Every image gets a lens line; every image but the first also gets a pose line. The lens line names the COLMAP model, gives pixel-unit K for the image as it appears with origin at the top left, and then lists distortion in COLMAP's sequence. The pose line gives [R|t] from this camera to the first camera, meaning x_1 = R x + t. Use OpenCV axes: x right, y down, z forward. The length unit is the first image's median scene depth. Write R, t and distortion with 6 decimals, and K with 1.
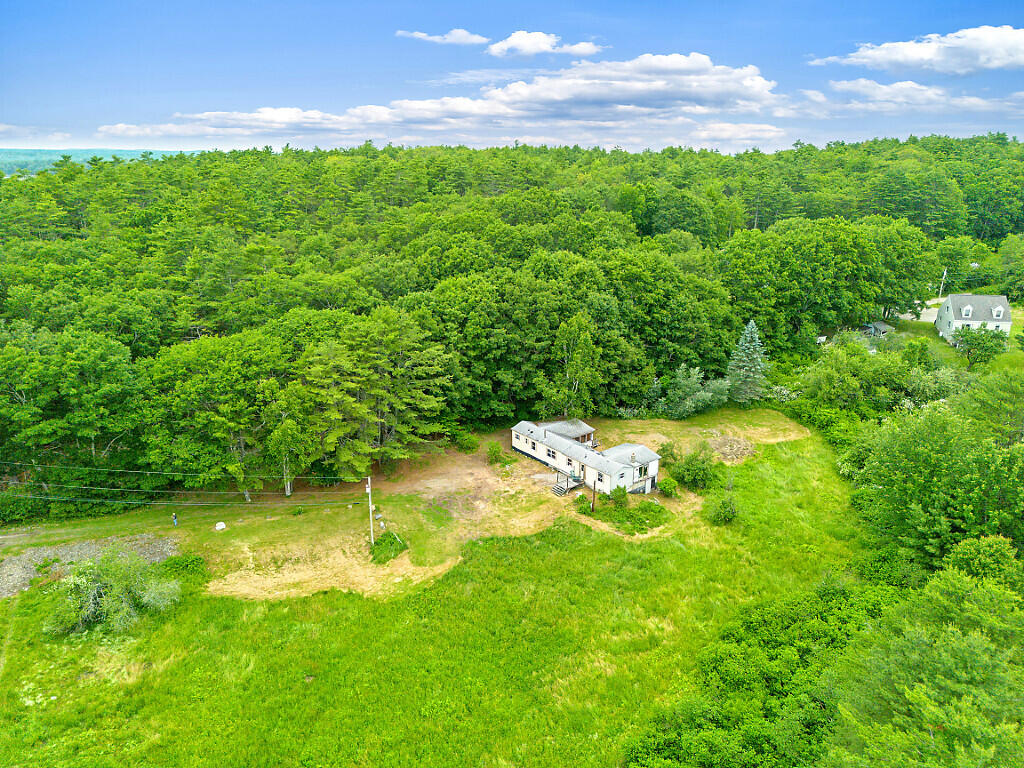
lens RADIAL K [[7602.9, 0, 512.3], [0, 7602.9, 384.4], [0, 0, 1]] dist [-0.185531, 0.000000]
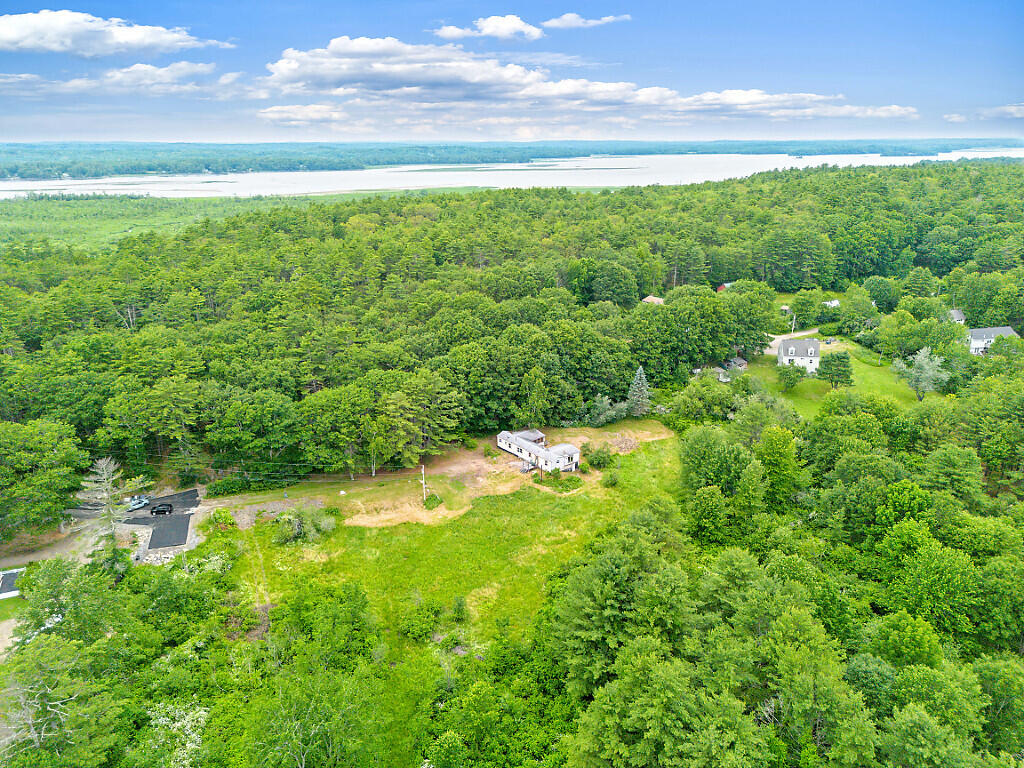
lens RADIAL K [[7602.9, 0, 512.0], [0, 7602.9, 384.2], [0, 0, 1]] dist [-0.185531, 0.000000]
pose [[0.999814, -0.019213, 0.001759, 0.000583], [0.019210, 0.999814, 0.001538, -0.009295], [-0.001788, -0.001504, 0.999997, -0.793253]]
